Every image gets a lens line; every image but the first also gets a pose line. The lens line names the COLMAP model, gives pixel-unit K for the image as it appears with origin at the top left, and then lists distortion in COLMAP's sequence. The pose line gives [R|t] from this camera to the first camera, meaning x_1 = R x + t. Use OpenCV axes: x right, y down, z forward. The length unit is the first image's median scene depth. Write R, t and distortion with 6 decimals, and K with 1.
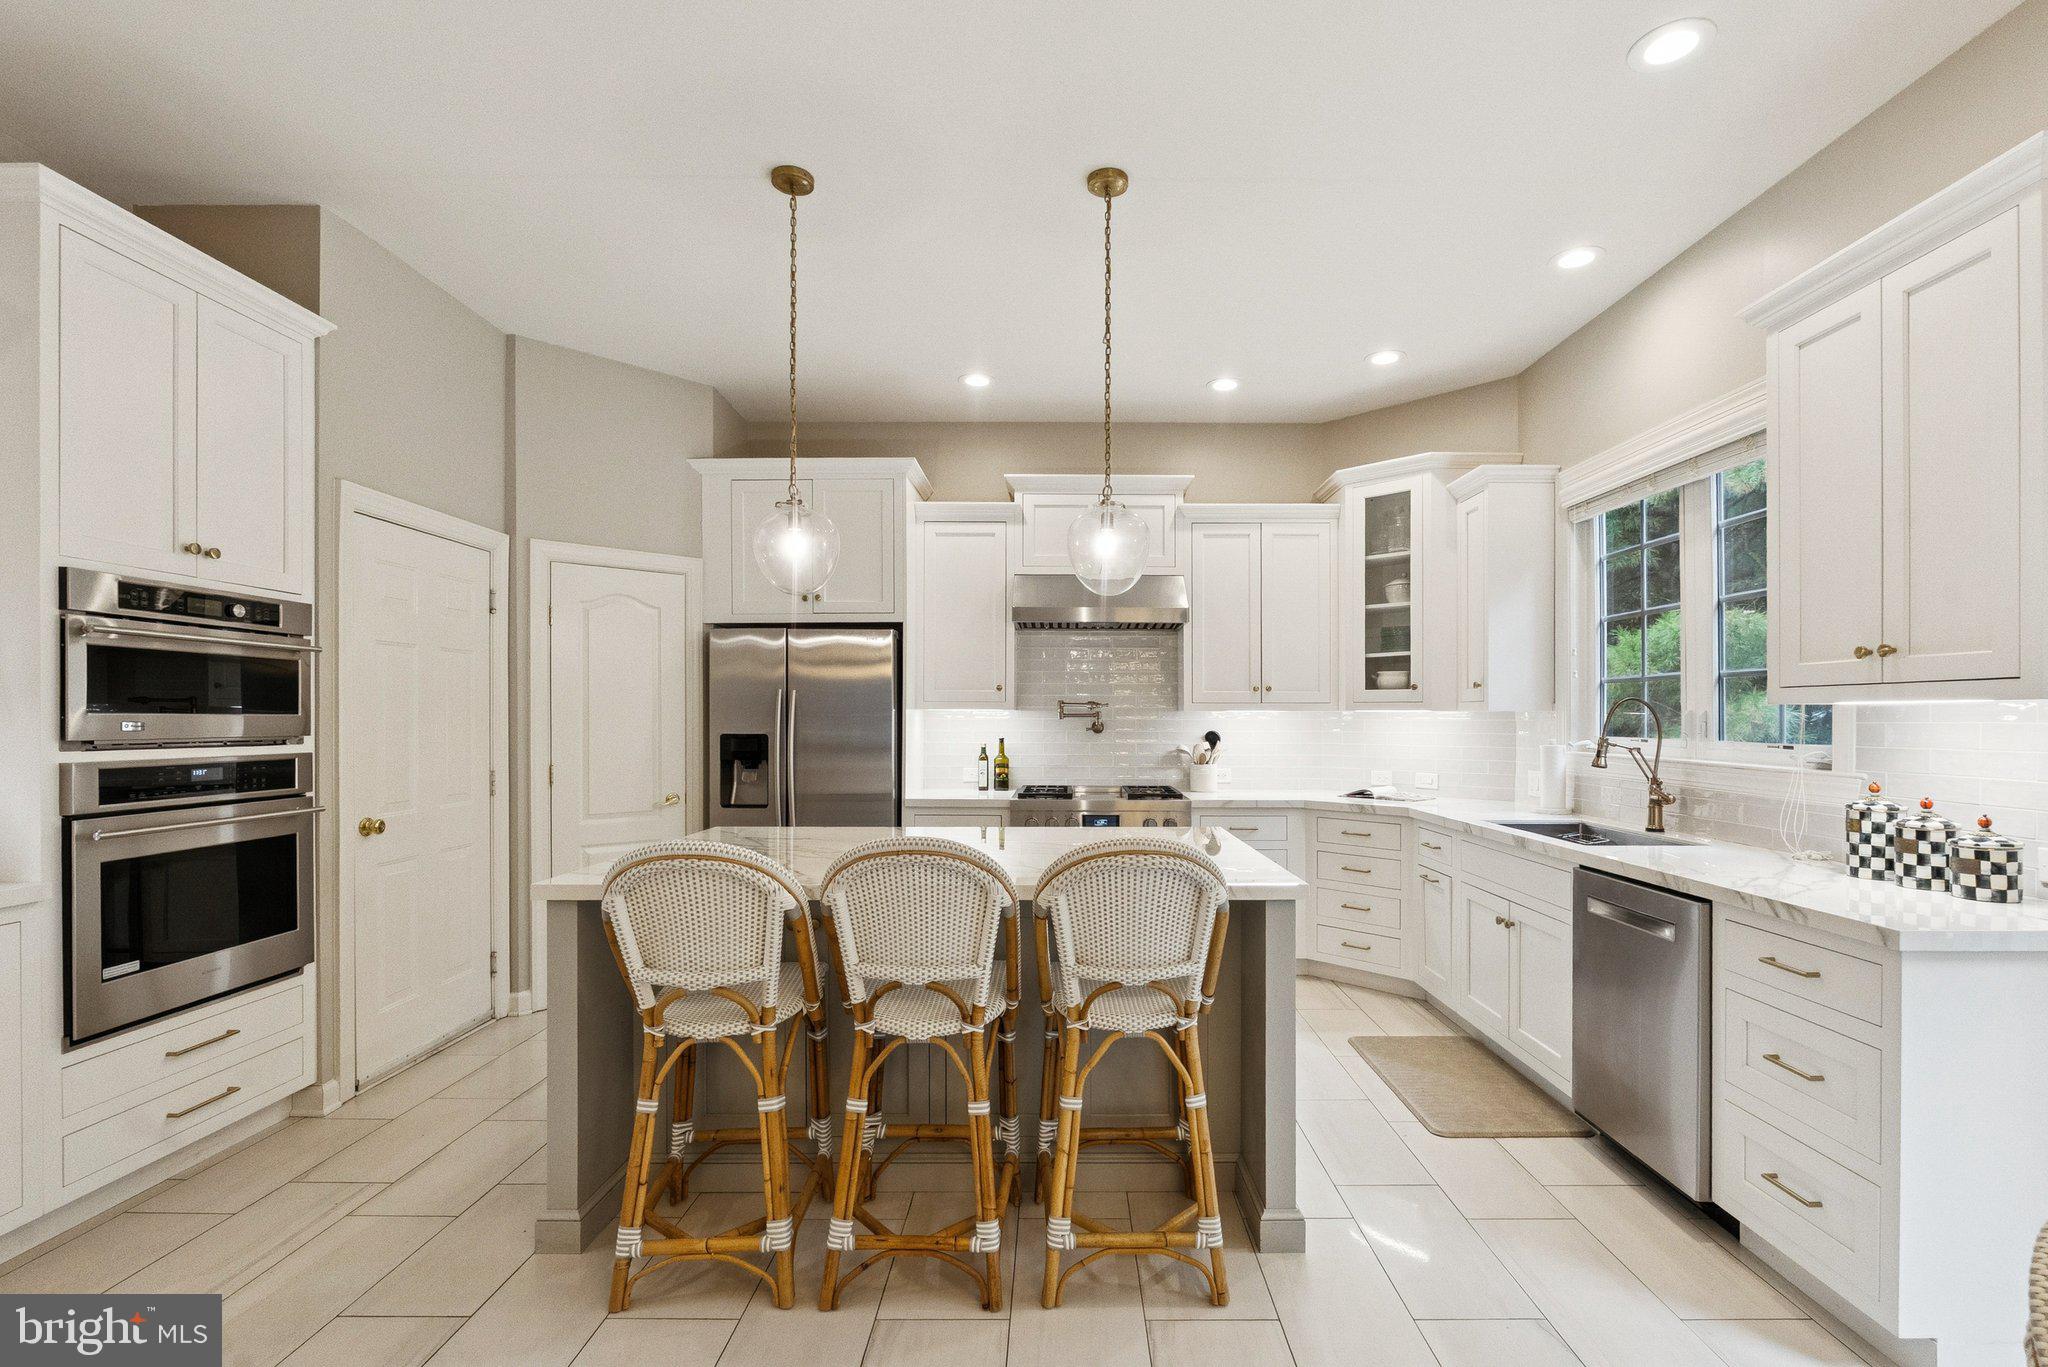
lens RADIAL K [[924.1, 0, 1068.8], [0, 924.1, 725.3], [0, 0, 1]] dist [-0.006389, 0.000433]
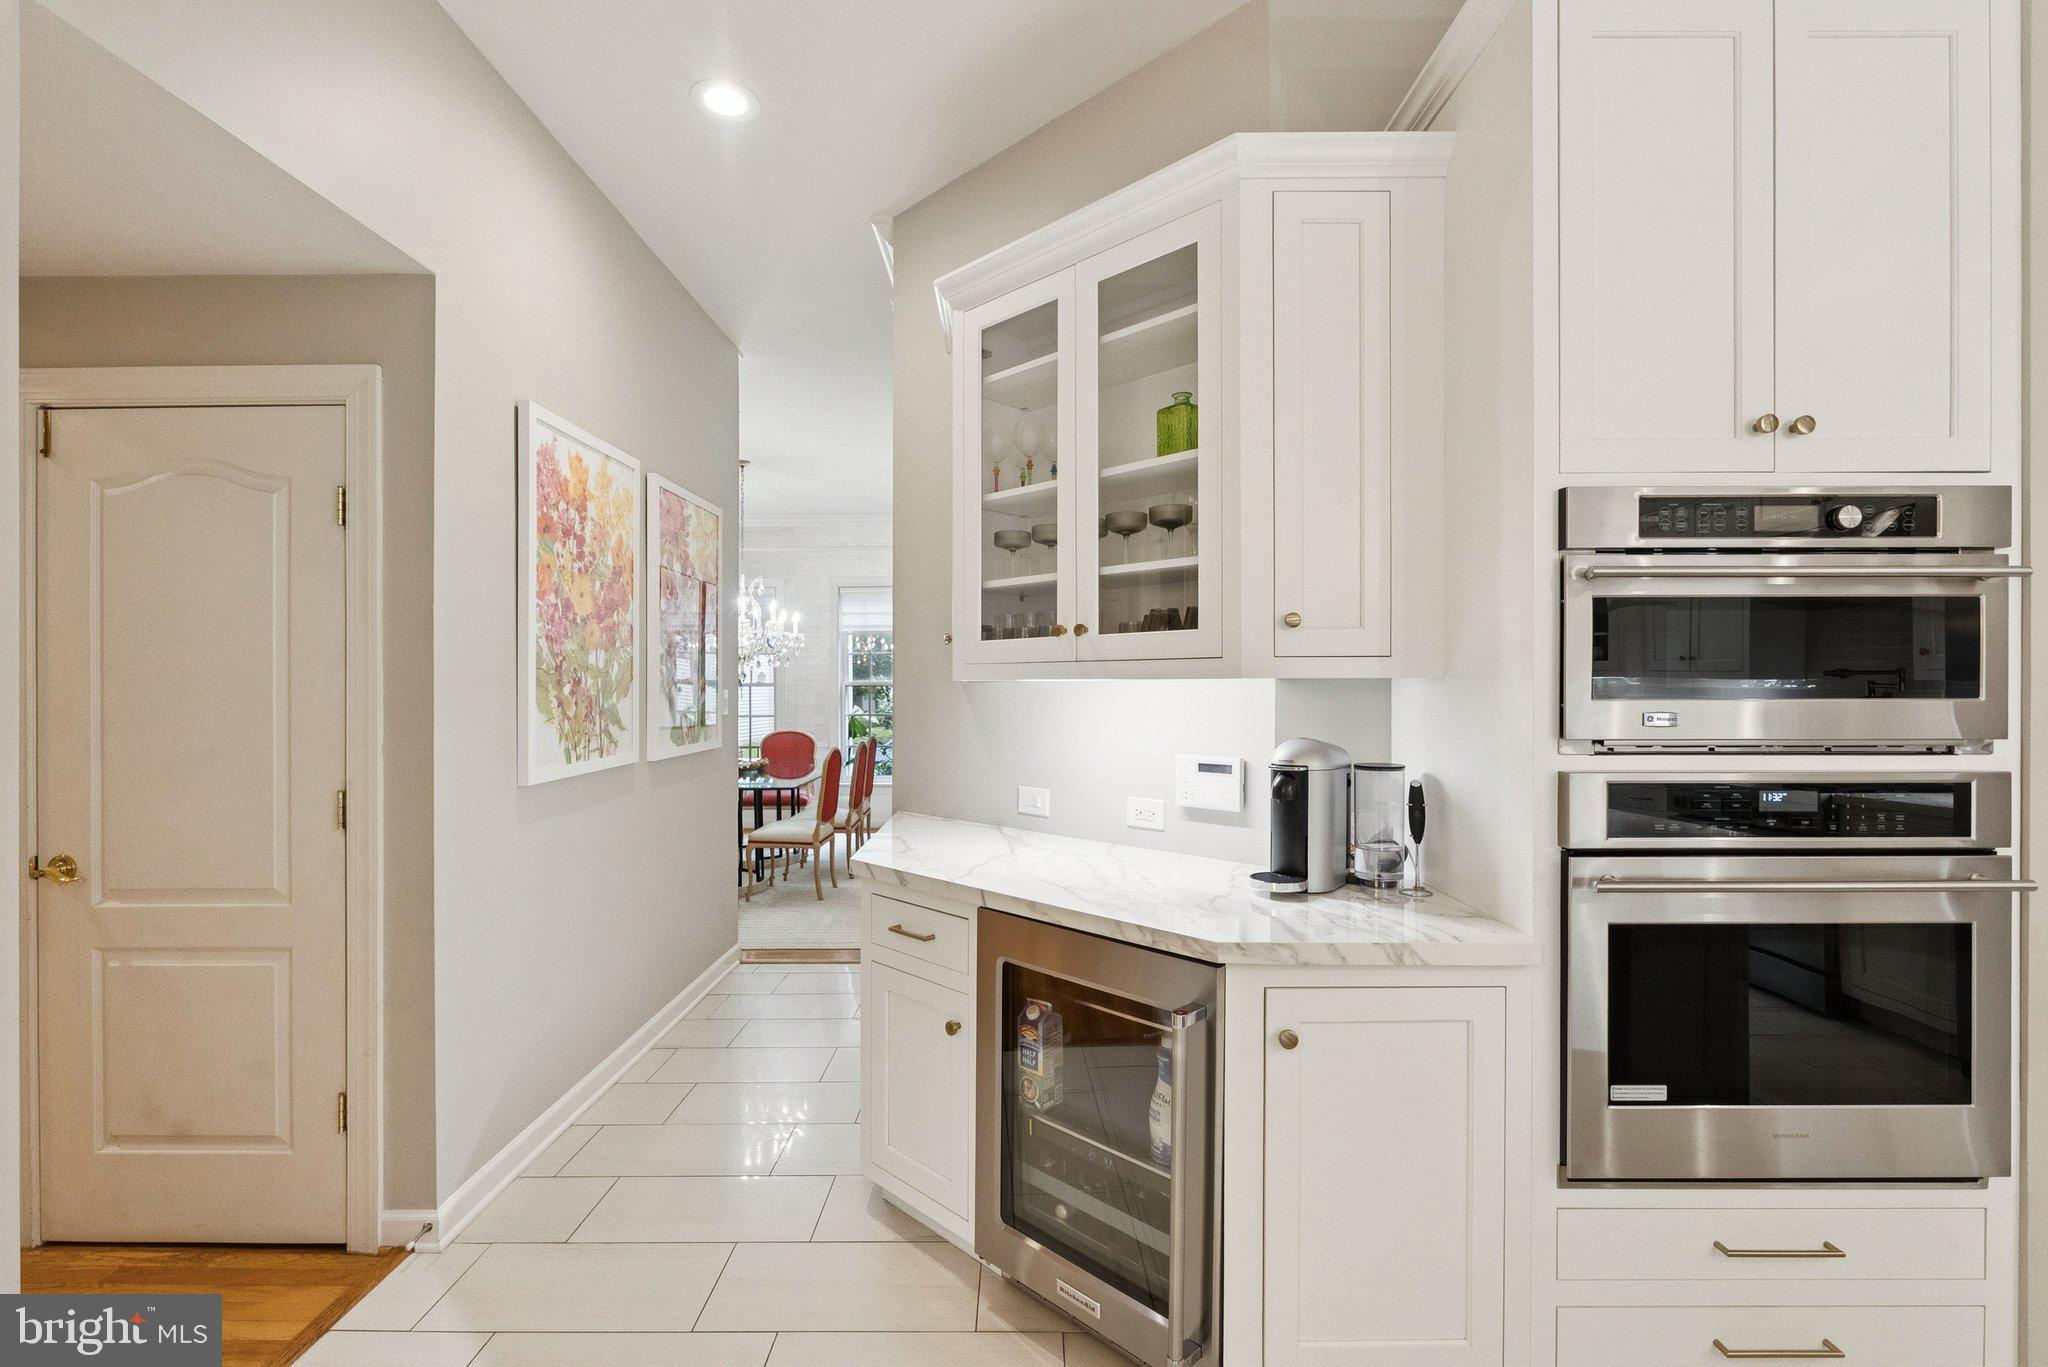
lens RADIAL K [[924.1, 0, 1010.0], [0, 924.1, 691.8], [0, 0, 1]] dist [-0.006389, 0.000433]
pose [[-0.023821, 0.003213, -0.999711, -0.289528], [-0.007842, 0.999963, 0.003401, -0.013385], [0.999685, 0.007921, -0.023795, 0.443973]]
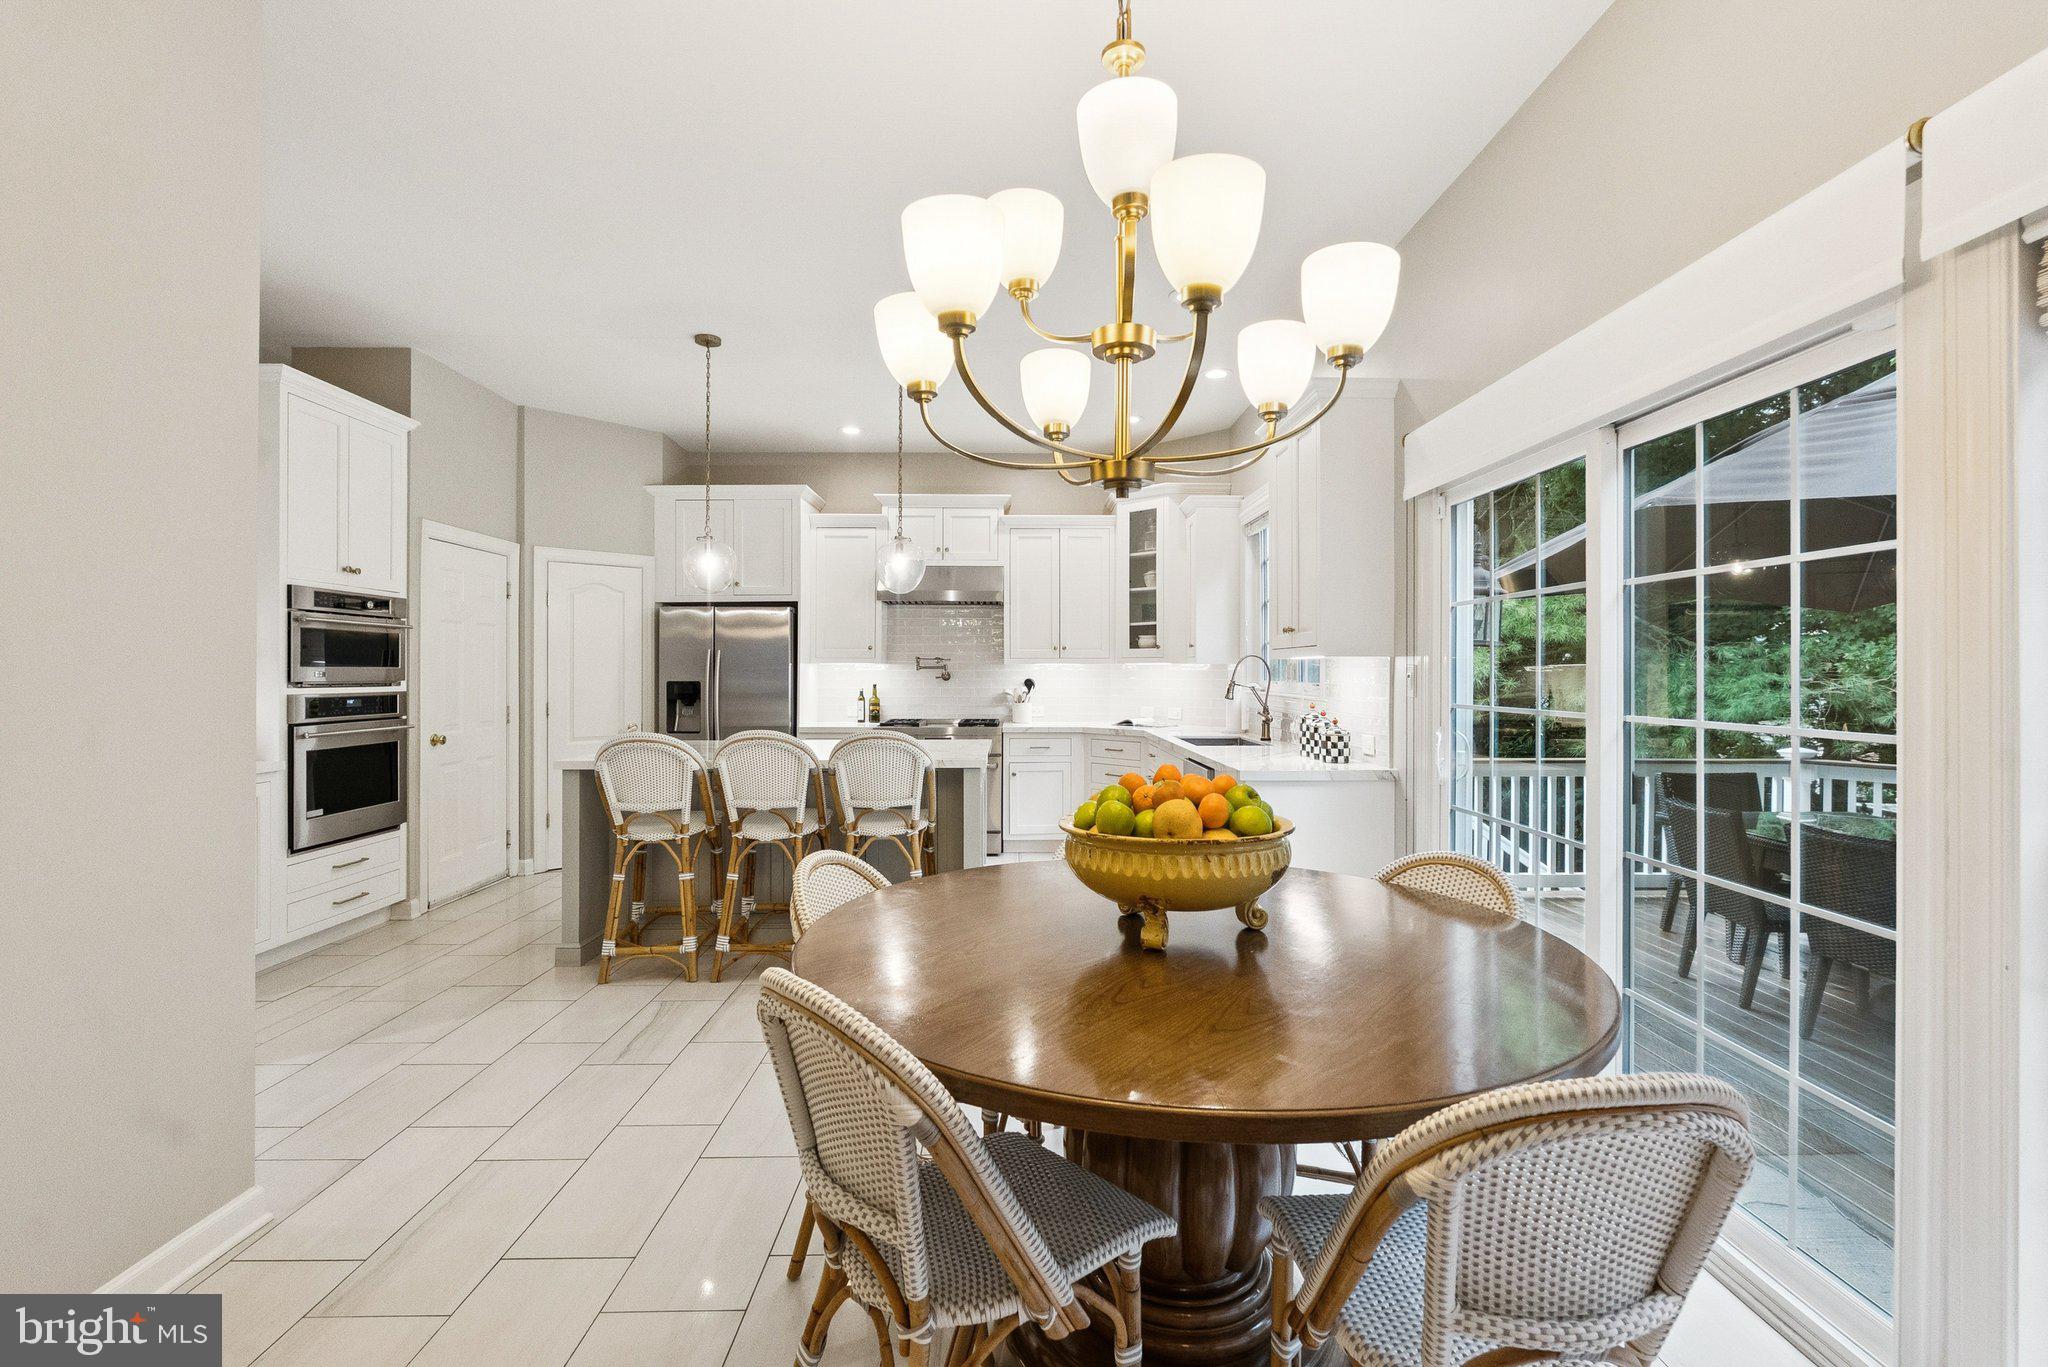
lens RADIAL K [[924.1, 0, 1040.6], [0, 924.1, 664.9], [0, 0, 1]] dist [-0.006389, 0.000433]
pose [[0.999867, -0.003223, 0.016001, 0.254748], [0.003481, 0.999864, -0.016119, 0.012911], [-0.015947, 0.016172, 0.999742, -0.615182]]
